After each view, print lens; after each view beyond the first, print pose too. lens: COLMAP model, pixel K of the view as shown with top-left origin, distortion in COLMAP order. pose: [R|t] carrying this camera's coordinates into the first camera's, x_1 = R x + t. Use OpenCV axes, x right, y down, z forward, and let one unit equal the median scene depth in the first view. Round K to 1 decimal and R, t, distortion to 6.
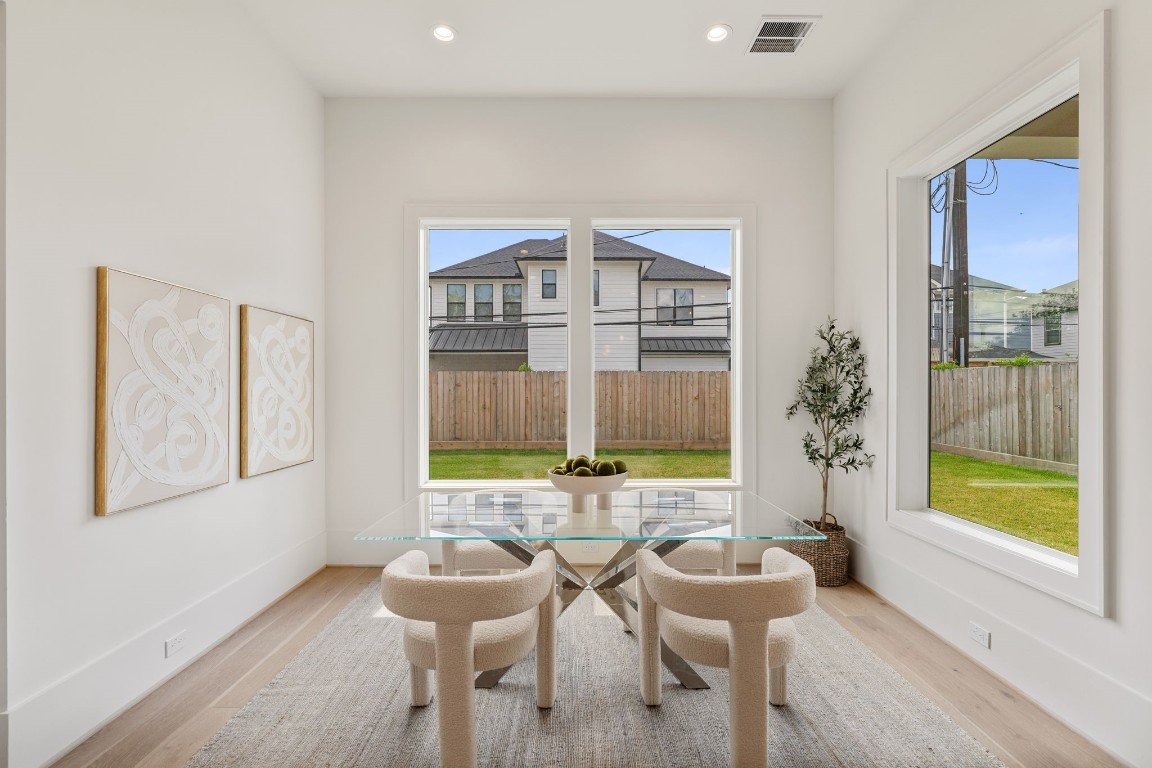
lens RADIAL K [[527.5, 0, 576.5], [0, 527.5, 387.7], [0, 0, 1]] dist [-0.008839, 0.001359]
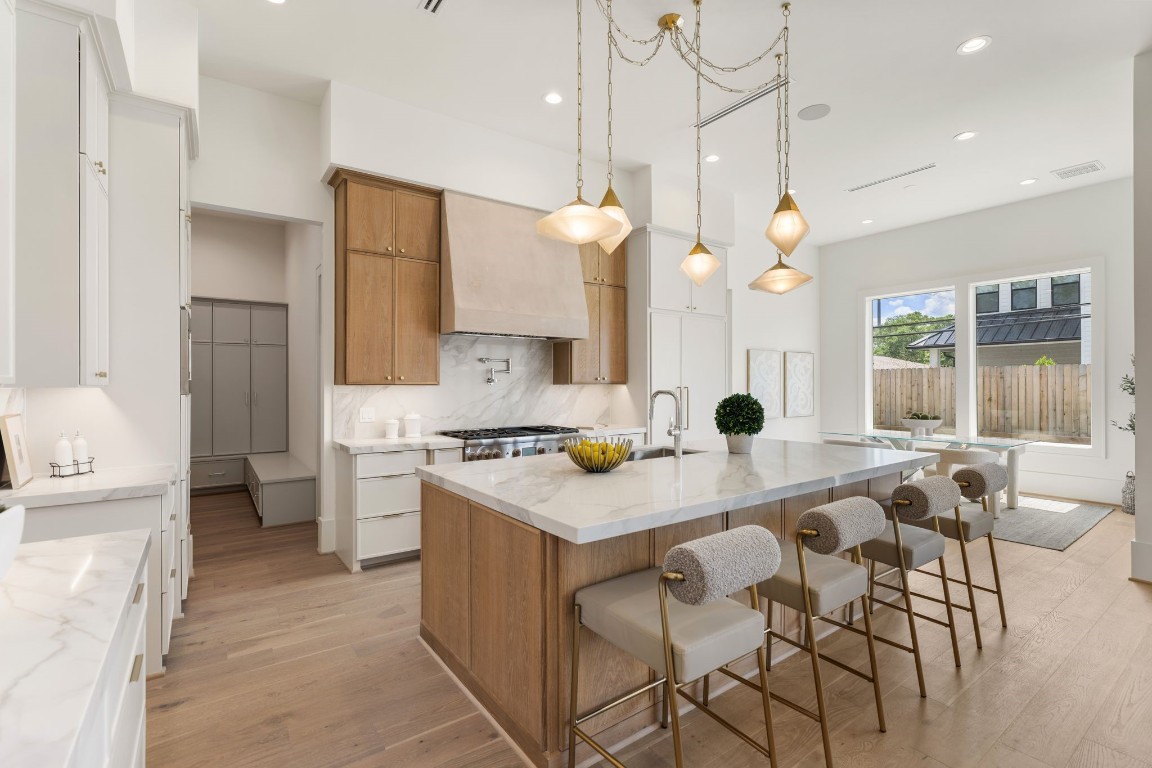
lens RADIAL K [[527.5, 0, 574.5], [0, 527.5, 383.6], [0, 0, 1]] dist [-0.008839, 0.001359]
pose [[0.589834, -0.001593, -0.807523, 0.748097], [0.004740, 0.999988, 0.001489, -0.005916], [0.807511, -0.004706, 0.589834, -1.204403]]
